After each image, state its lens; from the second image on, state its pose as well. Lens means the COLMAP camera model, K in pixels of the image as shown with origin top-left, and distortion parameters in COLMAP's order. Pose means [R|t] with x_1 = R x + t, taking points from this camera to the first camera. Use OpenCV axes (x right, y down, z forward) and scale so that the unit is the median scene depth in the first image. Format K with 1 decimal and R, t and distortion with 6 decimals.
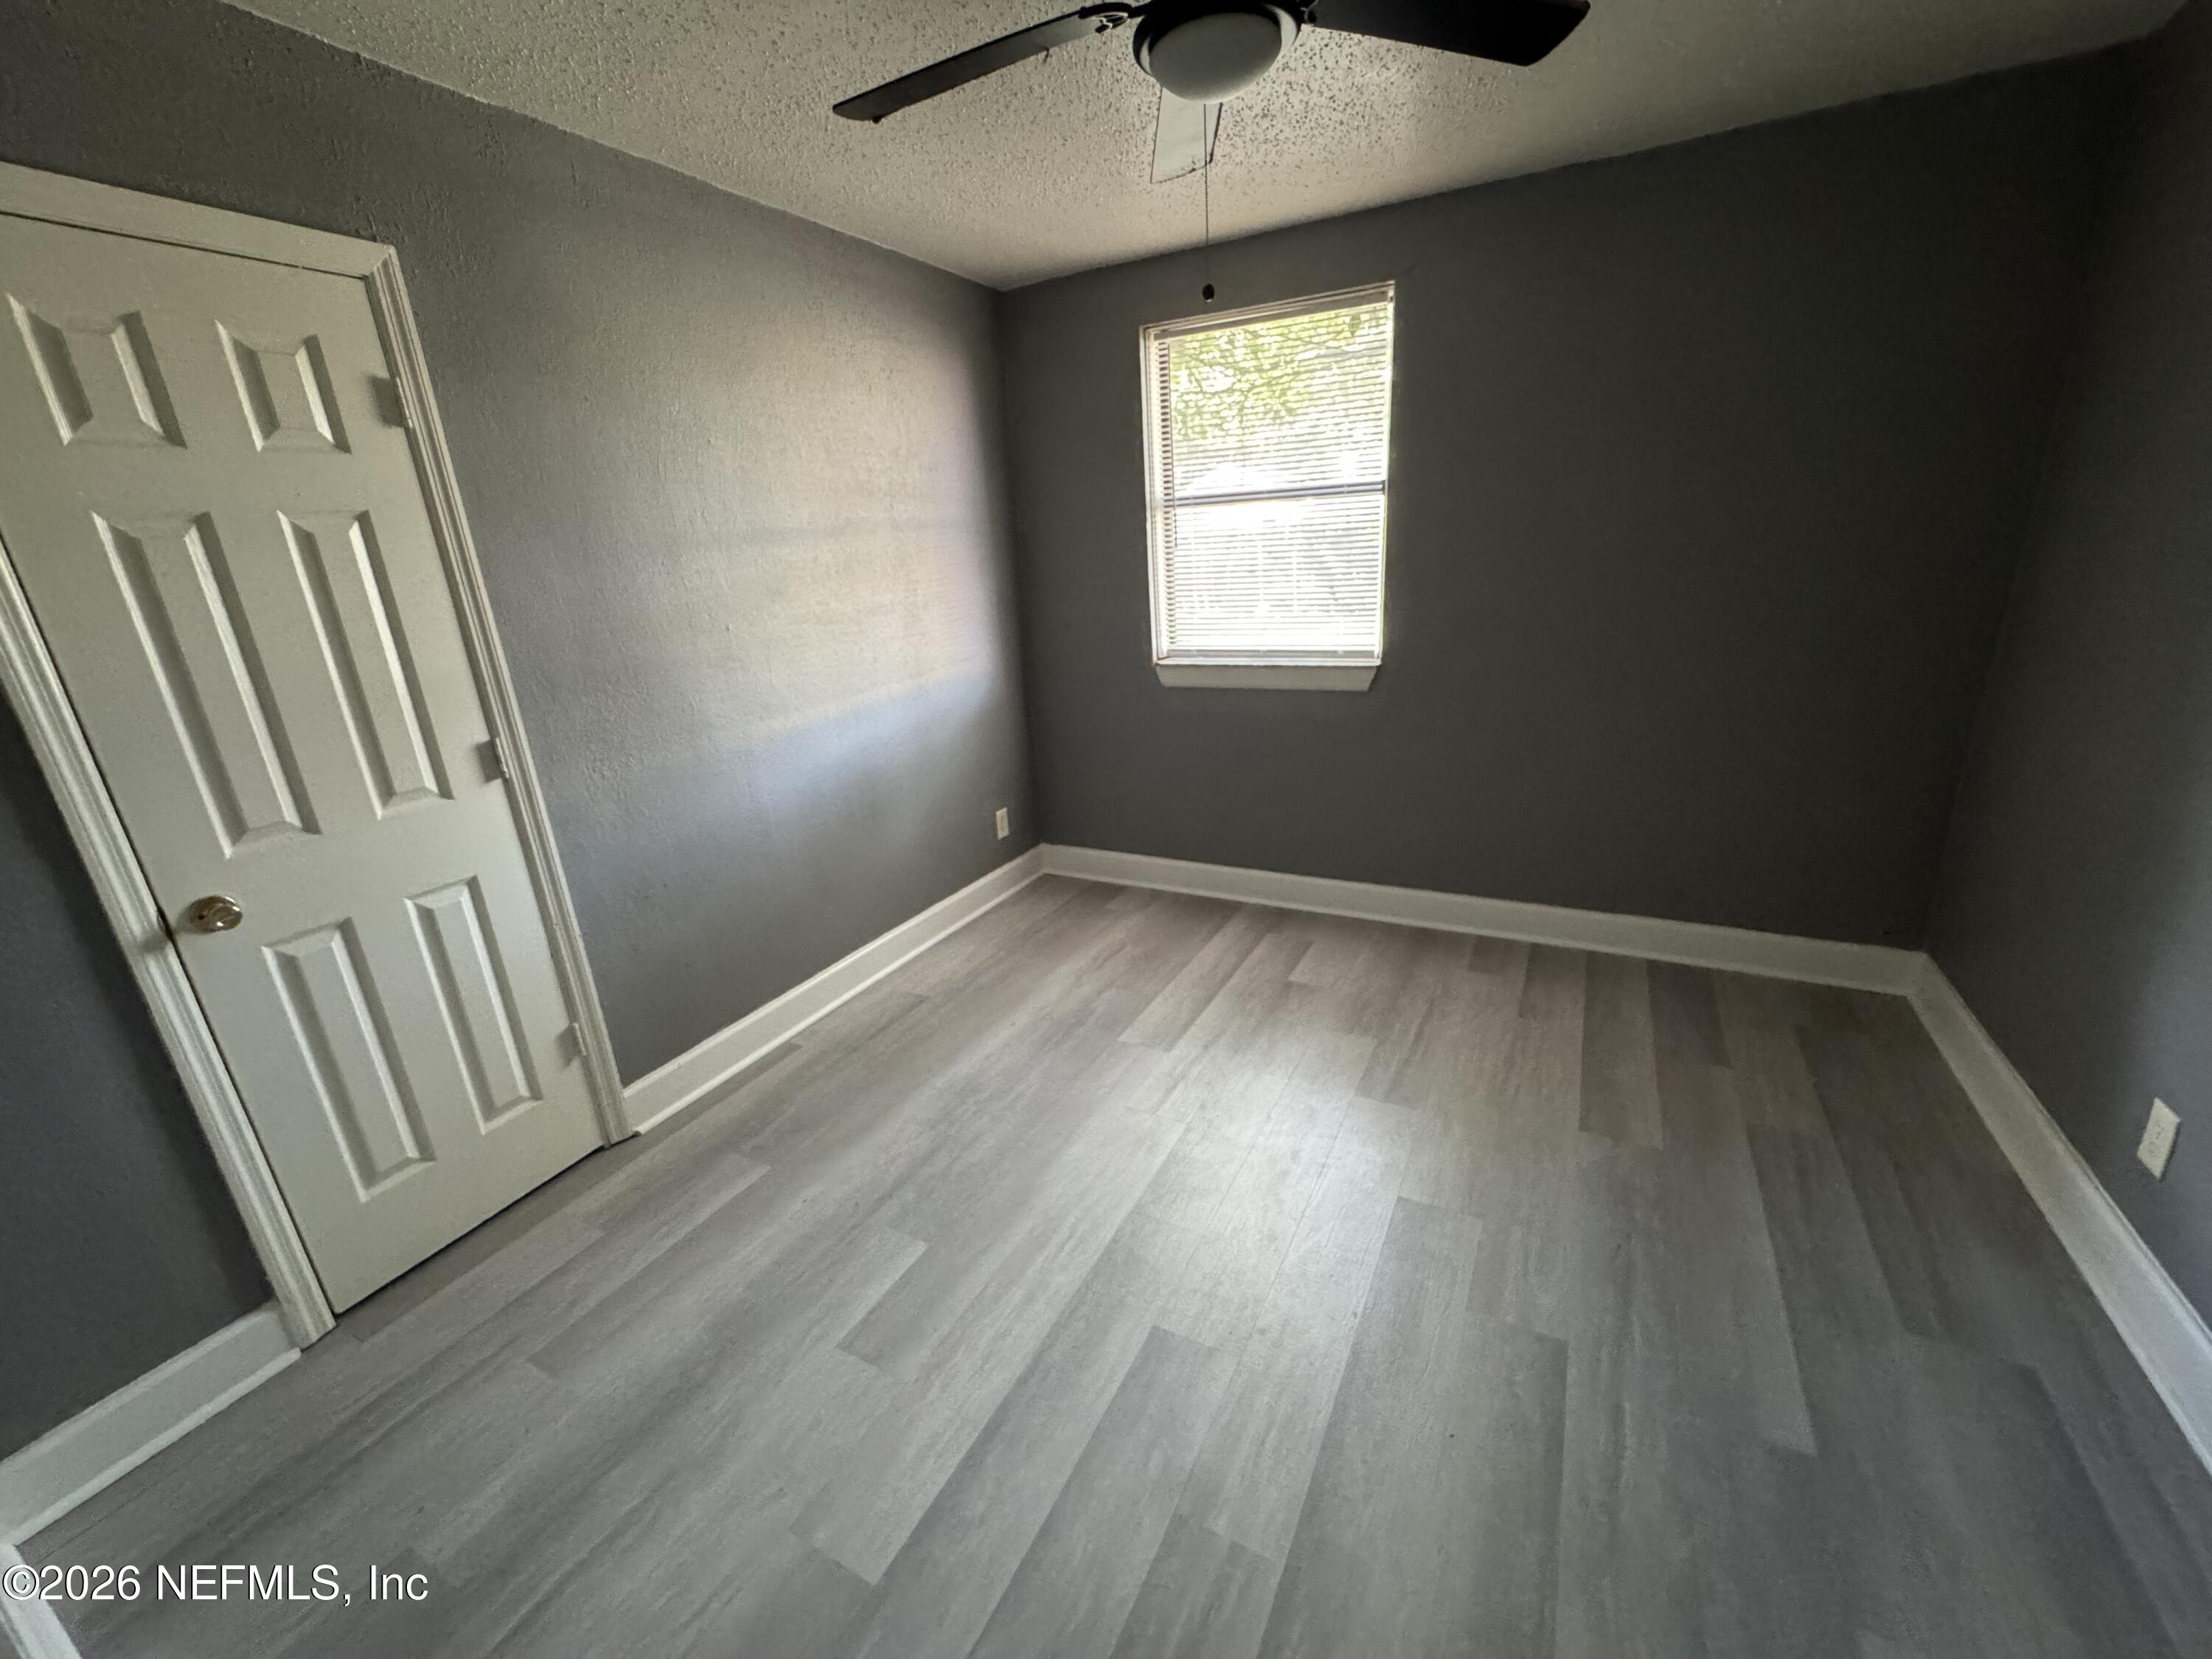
lens RADIAL K [[893.0, 0, 1115.3], [0, 893.0, 839.0], [0, 0, 1]] dist [-0.001137, 0.001350]
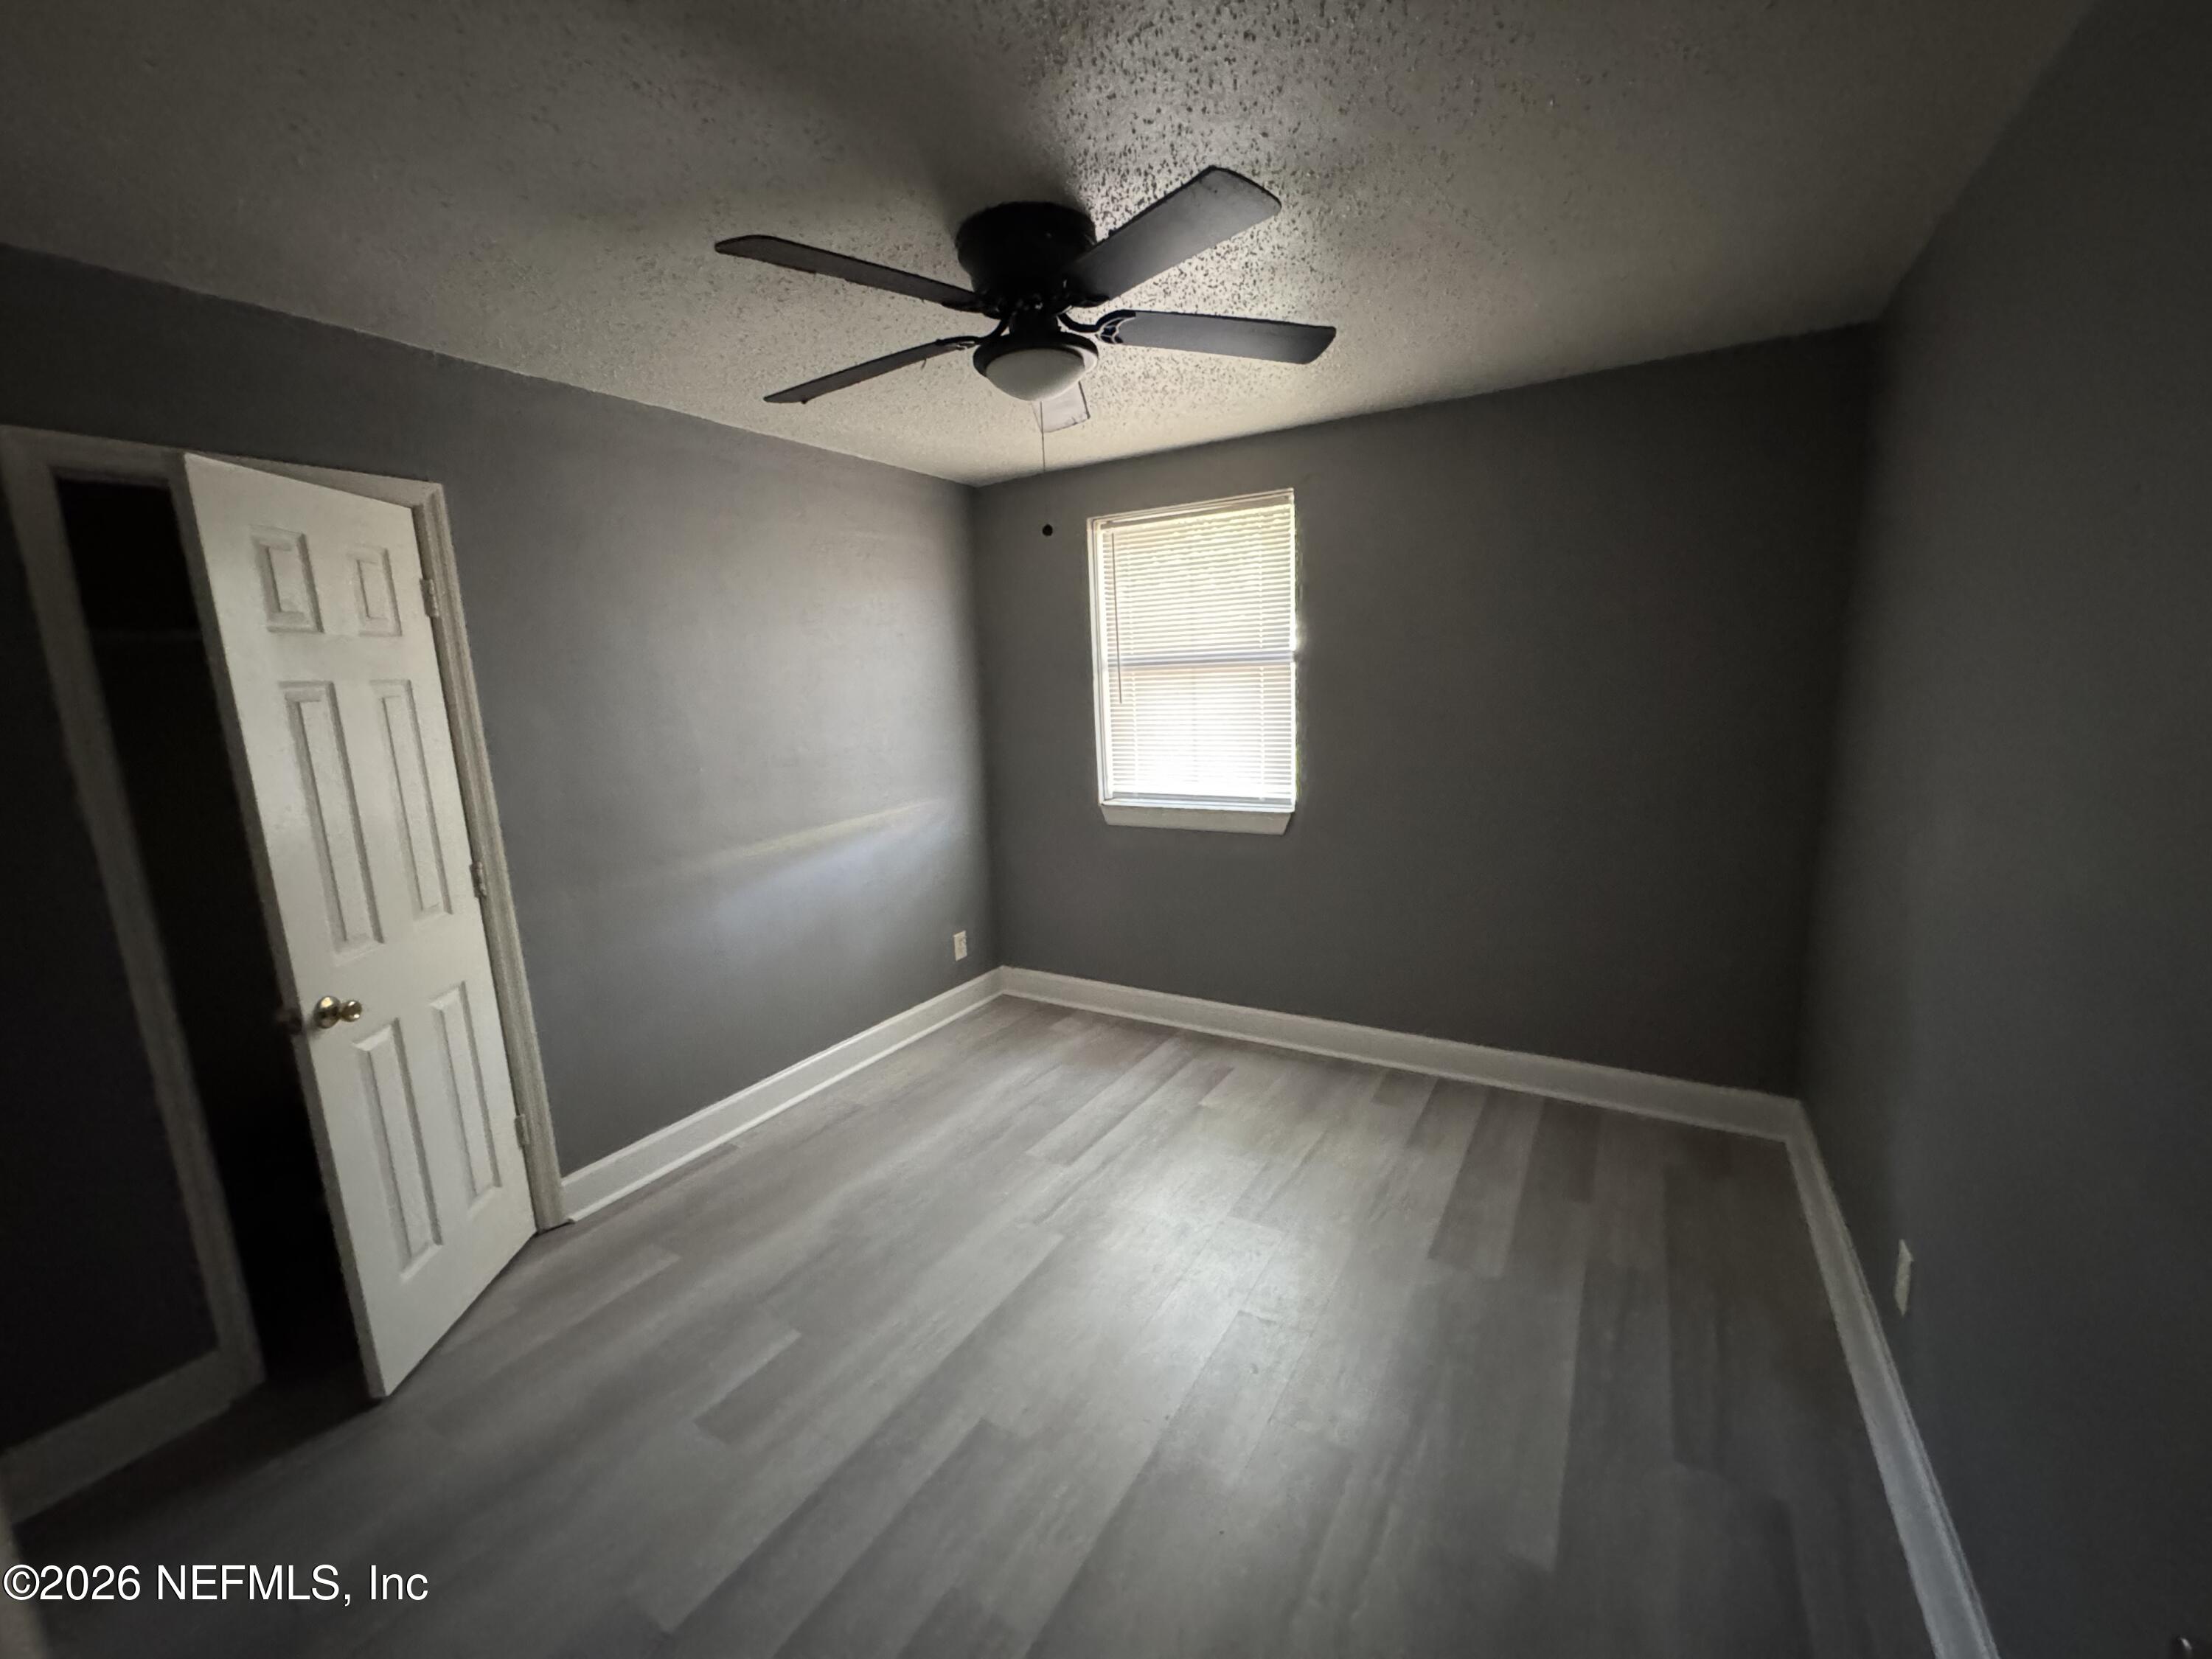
lens RADIAL K [[893.0, 0, 1123.9], [0, 893.0, 842.5], [0, 0, 1]] dist [-0.001137, 0.001350]
pose [[0.998536, 0.024535, -0.048206, 0.159511], [-0.030483, 0.991459, -0.126806, -0.013223], [0.044683, 0.128090, 0.990755, -0.104650]]
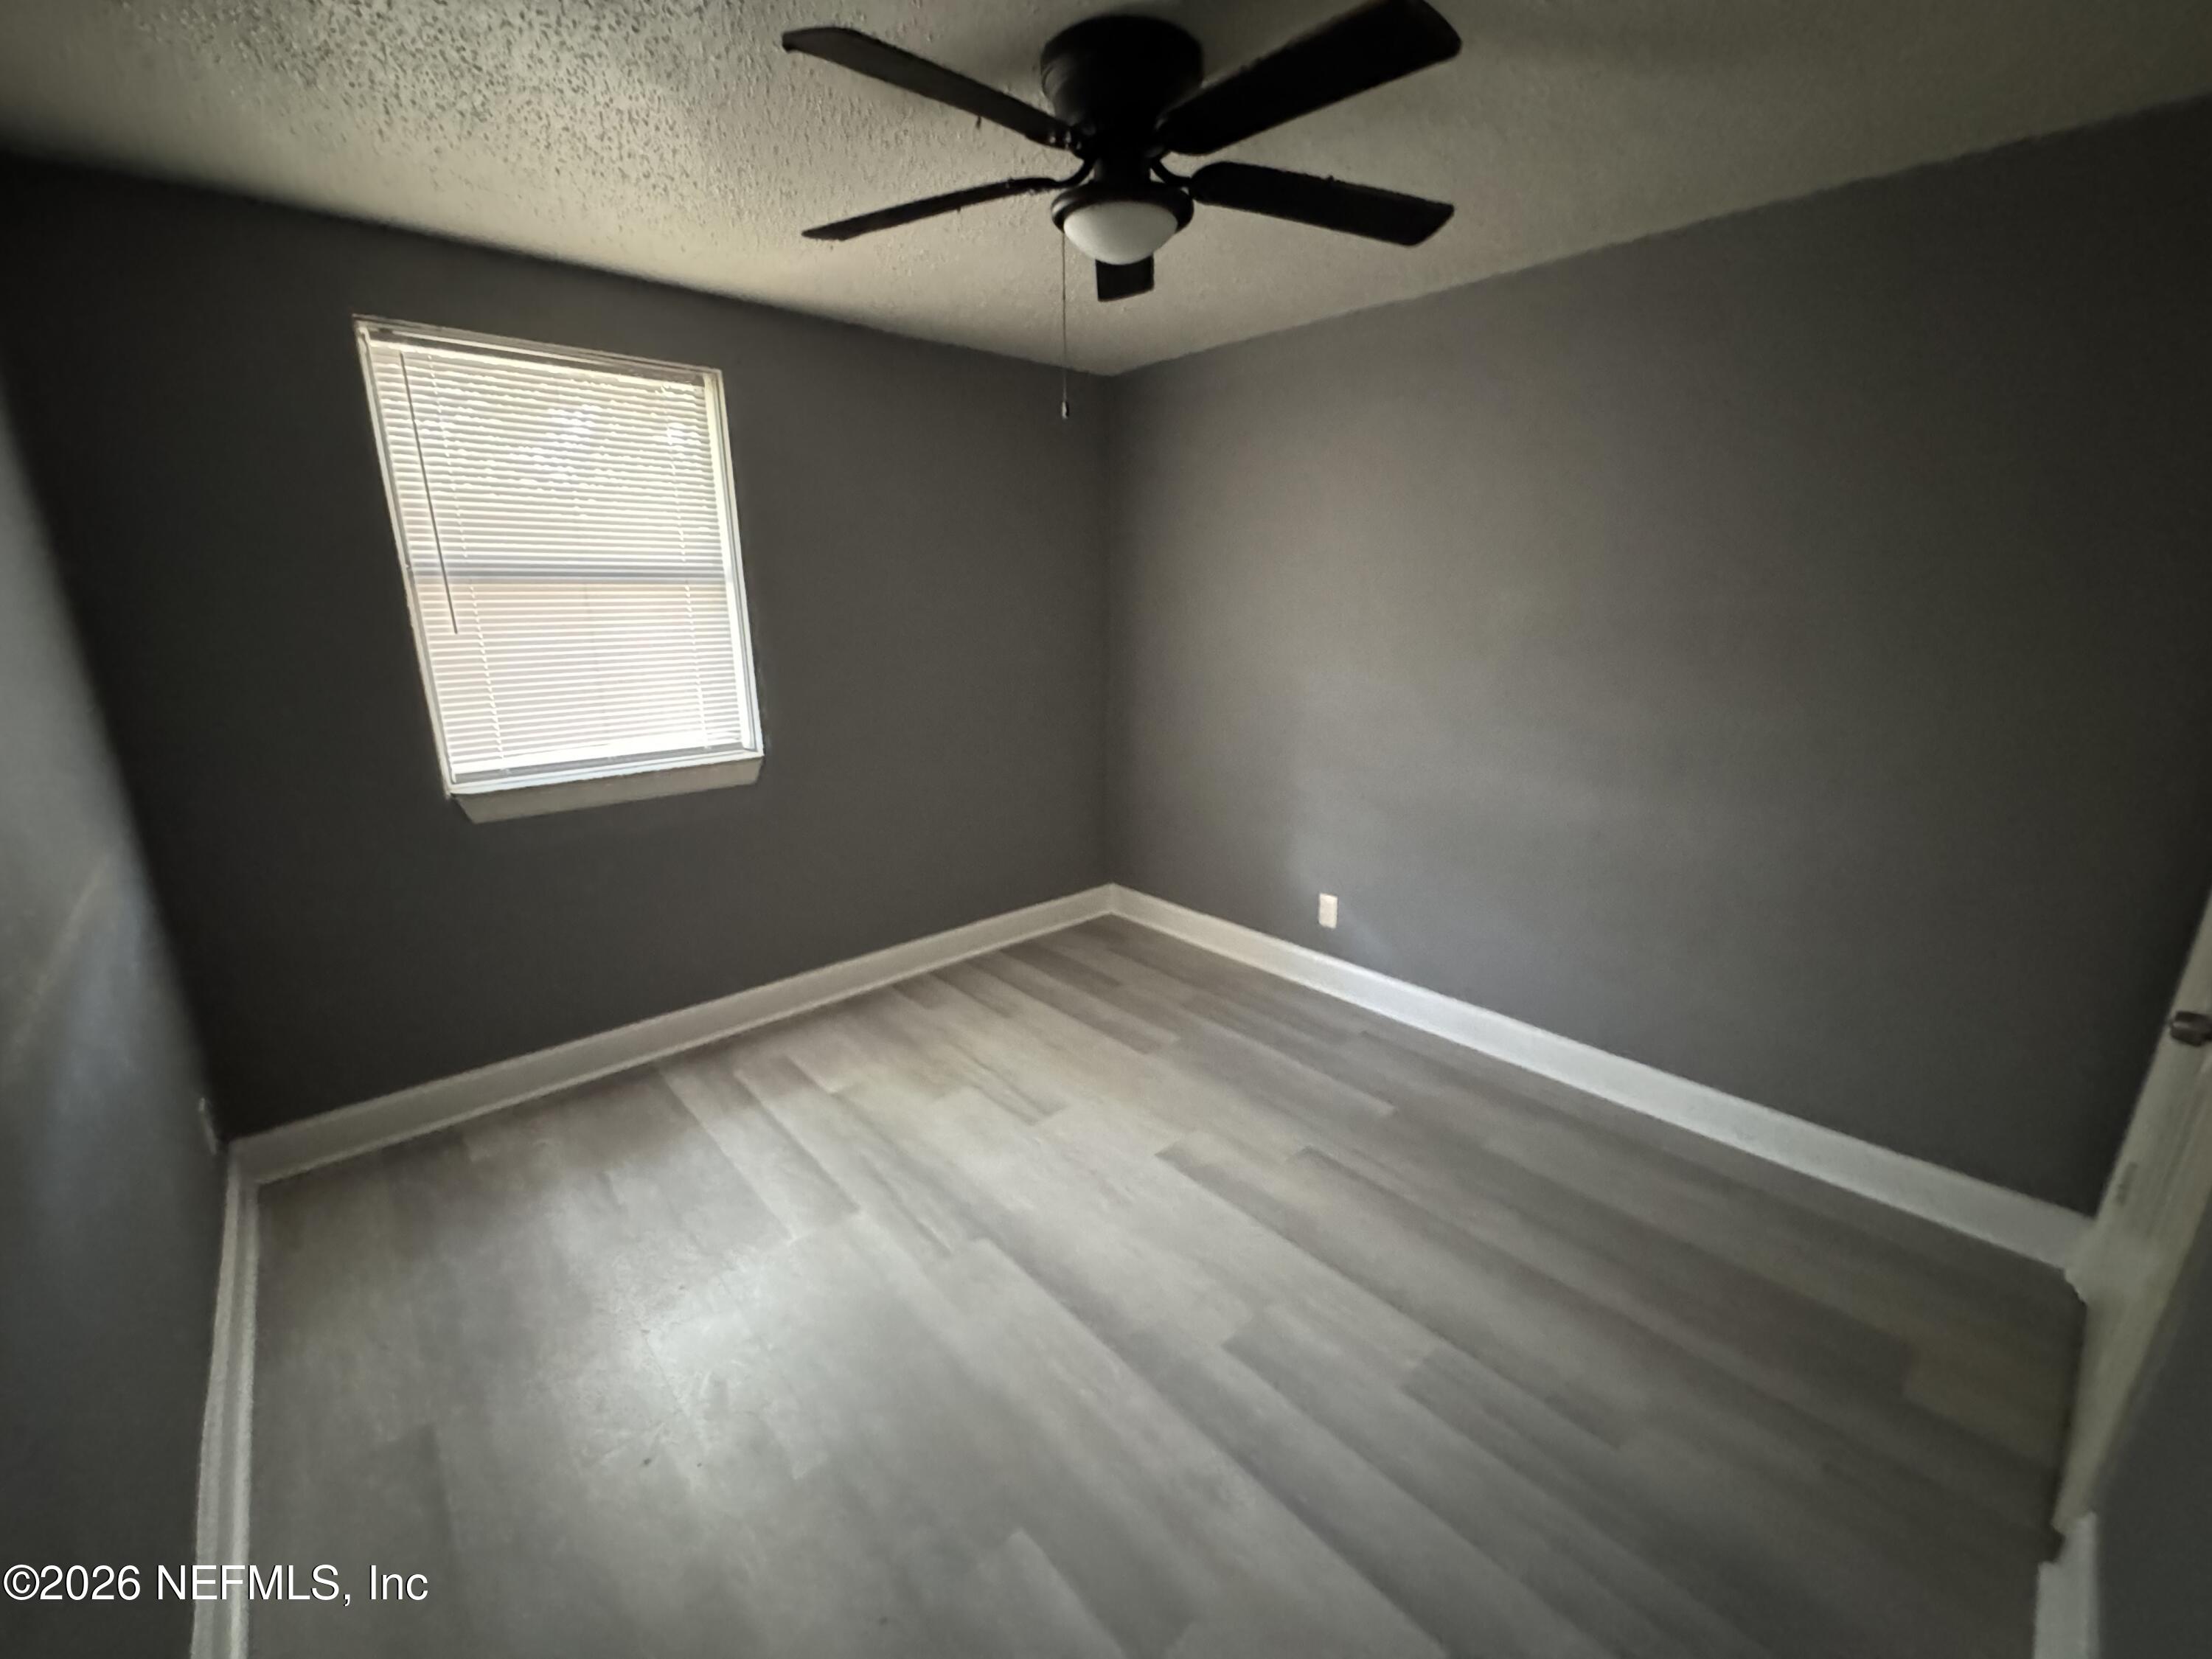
lens RADIAL K [[893.0, 0, 1091.6], [0, 893.0, 838.7], [0, 0, 1]] dist [-0.001137, 0.001350]
pose [[0.342988, -0.197993, 0.918236, -0.552490], [0.281330, 0.954314, 0.100687, -0.119067], [-0.896221, 0.223793, 0.383020, 0.374748]]
